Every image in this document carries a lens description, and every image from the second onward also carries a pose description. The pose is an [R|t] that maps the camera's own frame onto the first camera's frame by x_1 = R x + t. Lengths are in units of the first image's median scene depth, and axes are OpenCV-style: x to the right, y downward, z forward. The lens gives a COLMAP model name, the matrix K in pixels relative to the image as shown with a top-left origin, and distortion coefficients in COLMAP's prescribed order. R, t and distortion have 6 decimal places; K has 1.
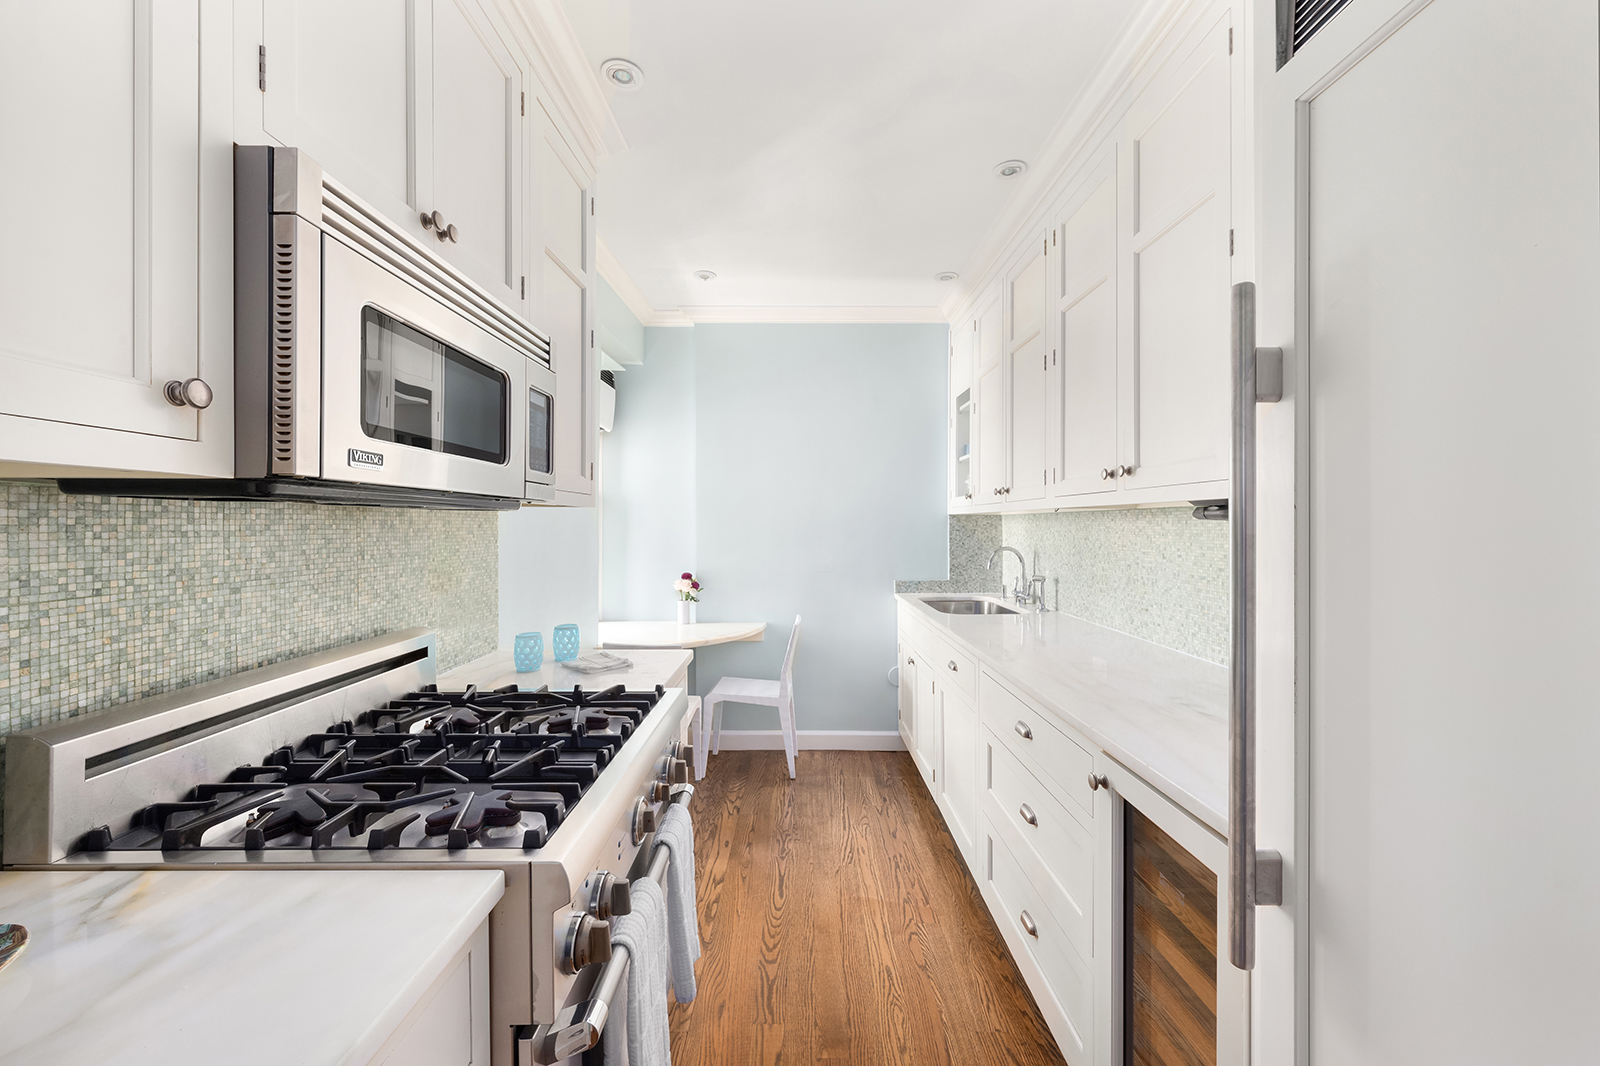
lens RADIAL K [[611.1, 0, 800.0], [0, 611.1, 533.0], [0, 0, 1]] dist [0.002697, 0.000129]
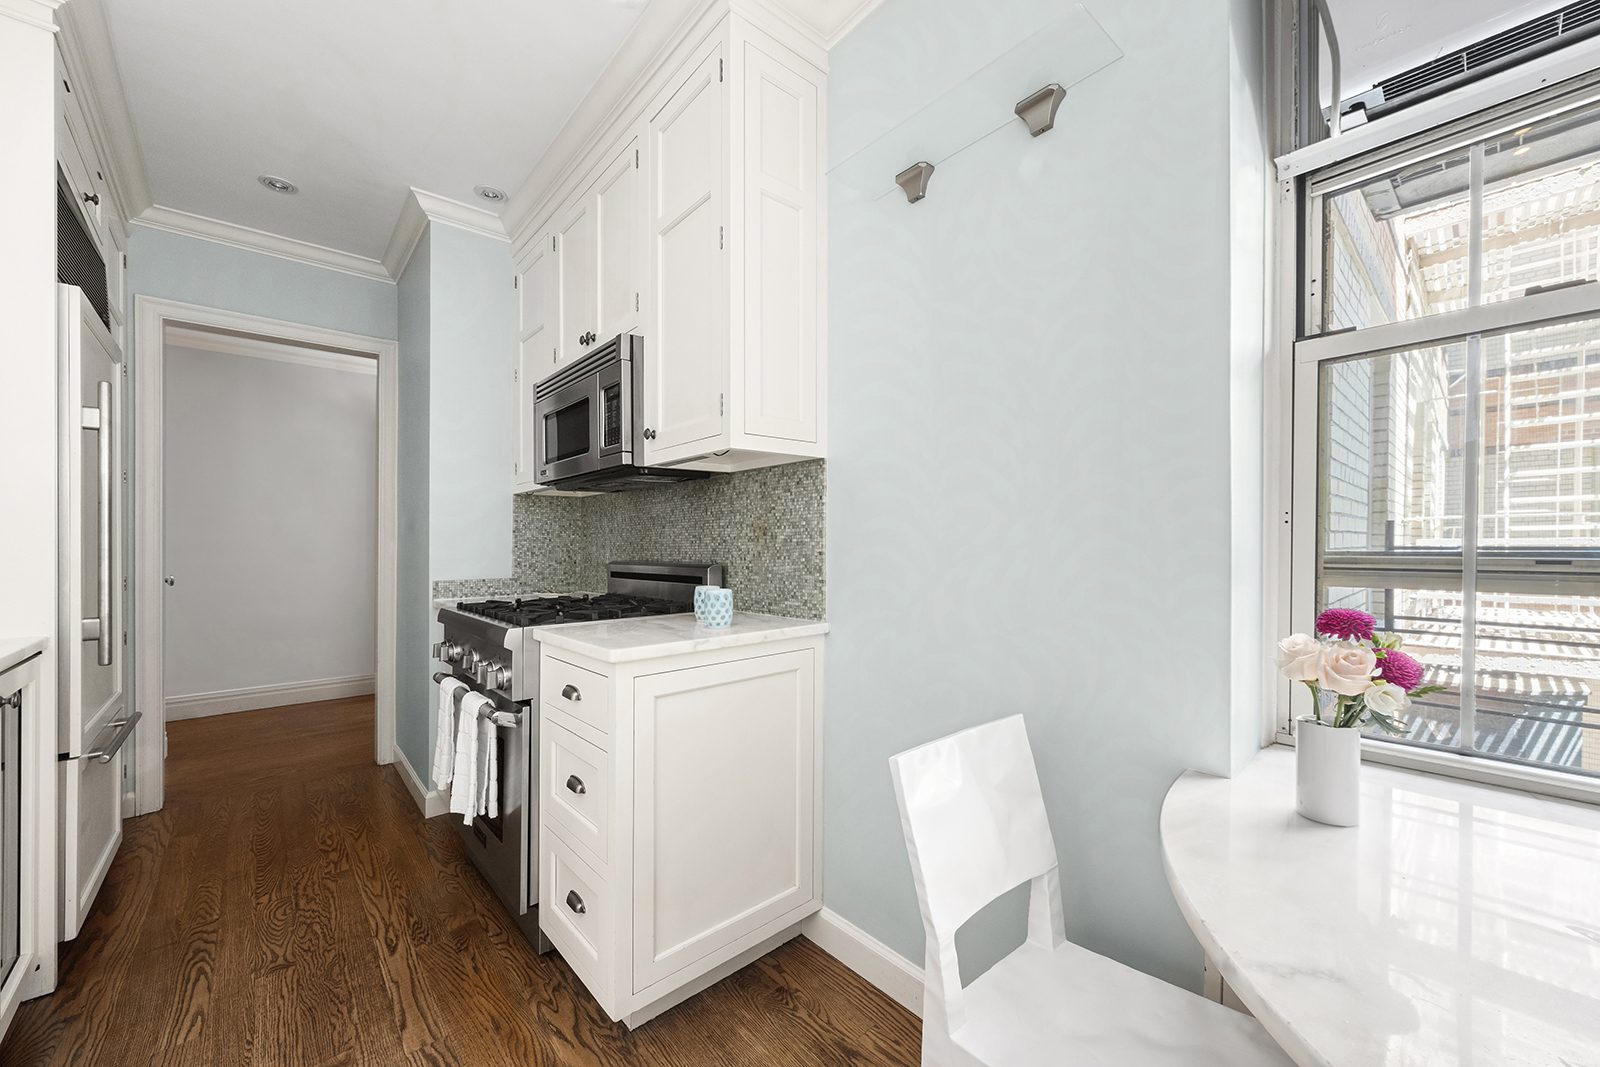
lens RADIAL K [[611.1, 0, 800.0], [0, 611.1, 533.5], [0, 0, 1]] dist [0.002697, 0.000129]
pose [[-0.747279, -0.010009, -0.664435, 0.171434], [-0.004435, 0.999939, -0.010074, 0.114124], [0.664496, -0.004581, -0.747278, 2.502609]]
